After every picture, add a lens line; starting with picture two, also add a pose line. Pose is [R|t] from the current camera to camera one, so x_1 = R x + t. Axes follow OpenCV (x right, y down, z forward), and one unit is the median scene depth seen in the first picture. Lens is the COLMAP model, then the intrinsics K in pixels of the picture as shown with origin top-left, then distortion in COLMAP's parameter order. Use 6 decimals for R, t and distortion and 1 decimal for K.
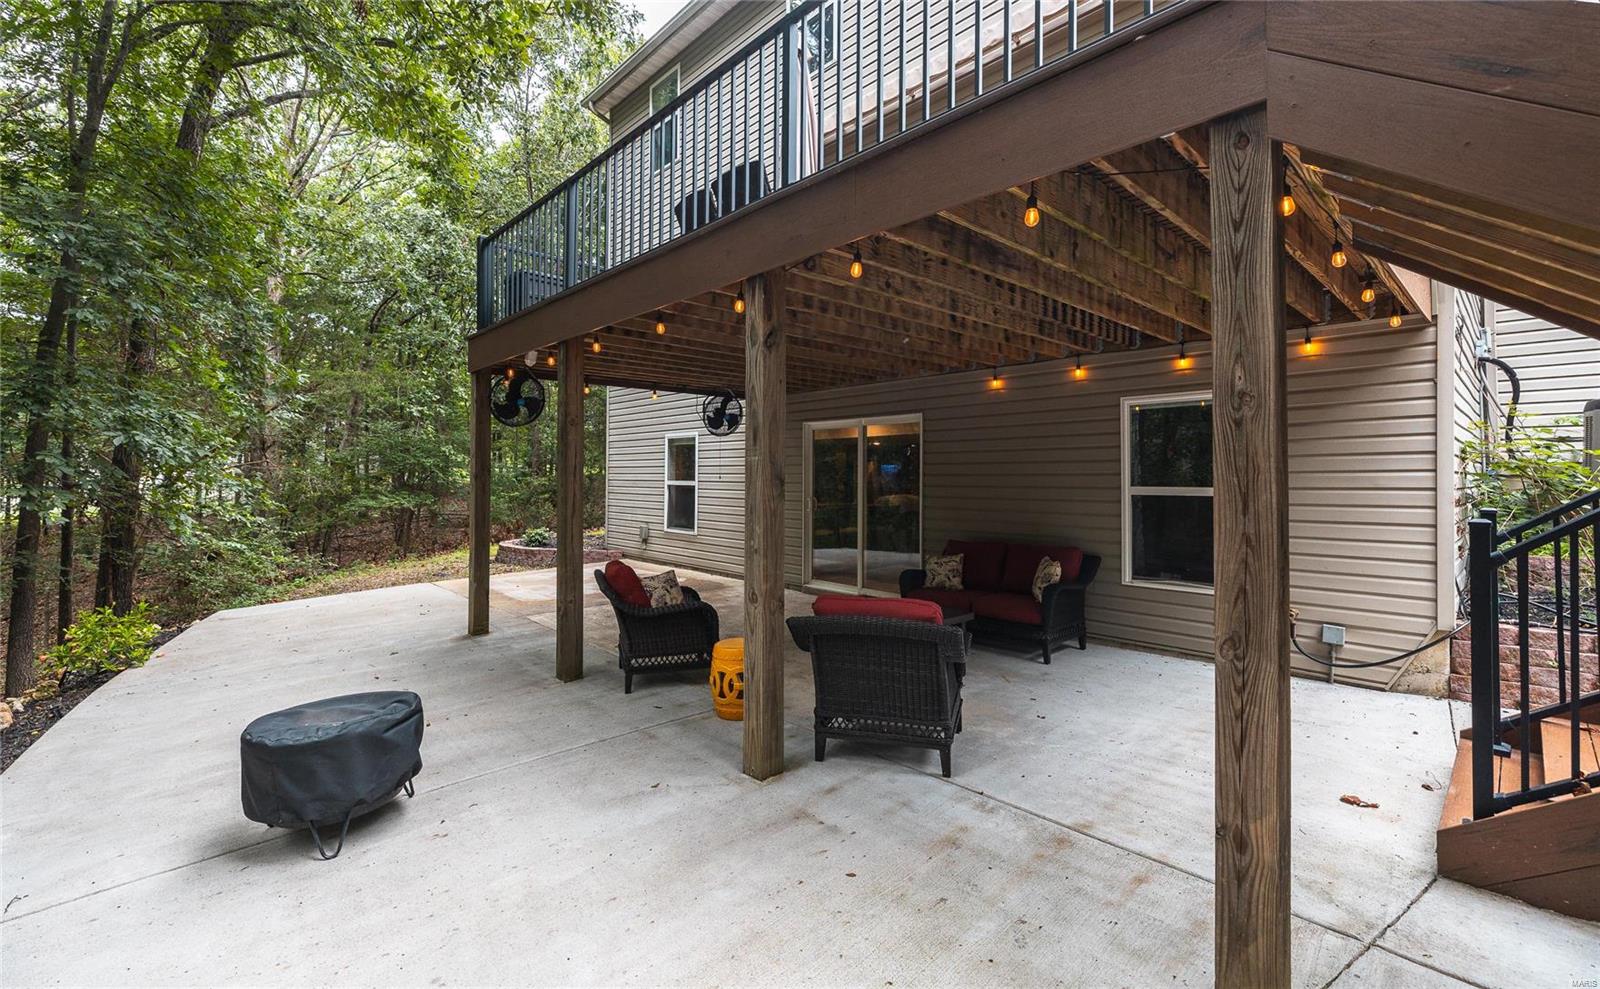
lens RADIAL K [[673.8, 0, 804.4], [0, 673.8, 467.1], [0, 0, 1]] dist [0.000155, 0.000186]
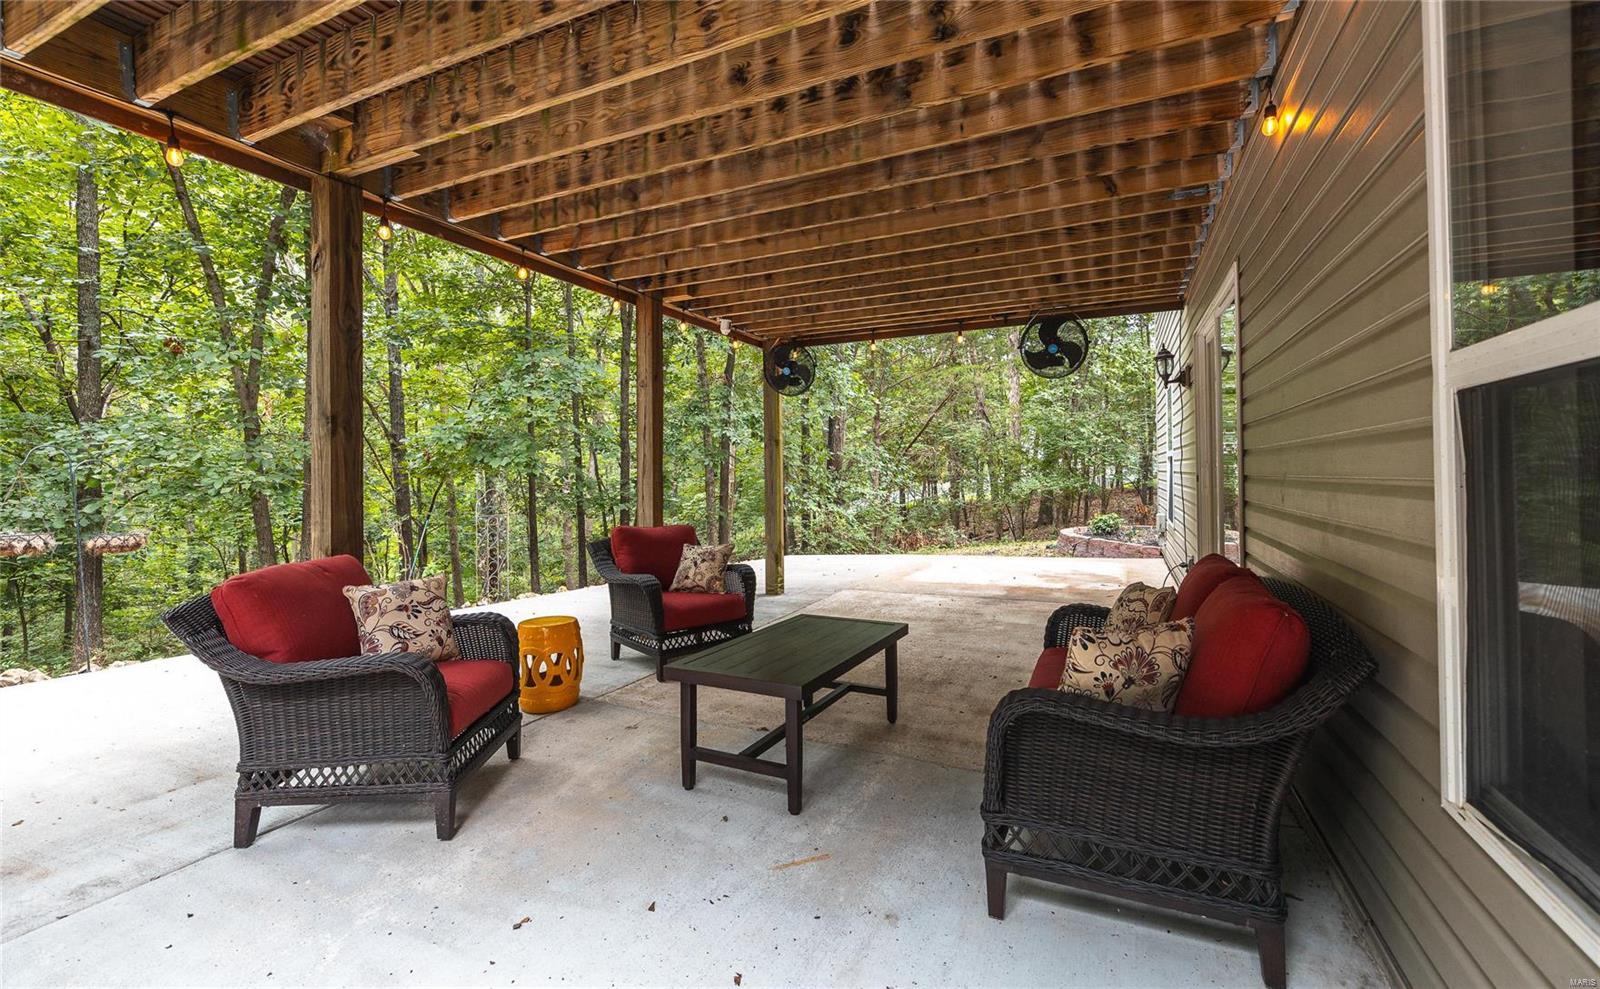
lens RADIAL K [[673.8, 0, 804.4], [0, 673.8, 467.1], [0, 0, 1]] dist [0.000155, 0.000186]
pose [[0.377630, -0.019787, -0.925745, 0.899845], [0.024091, 0.999643, -0.011540, 0.096474], [0.925643, -0.017945, 0.377972, 1.101154]]
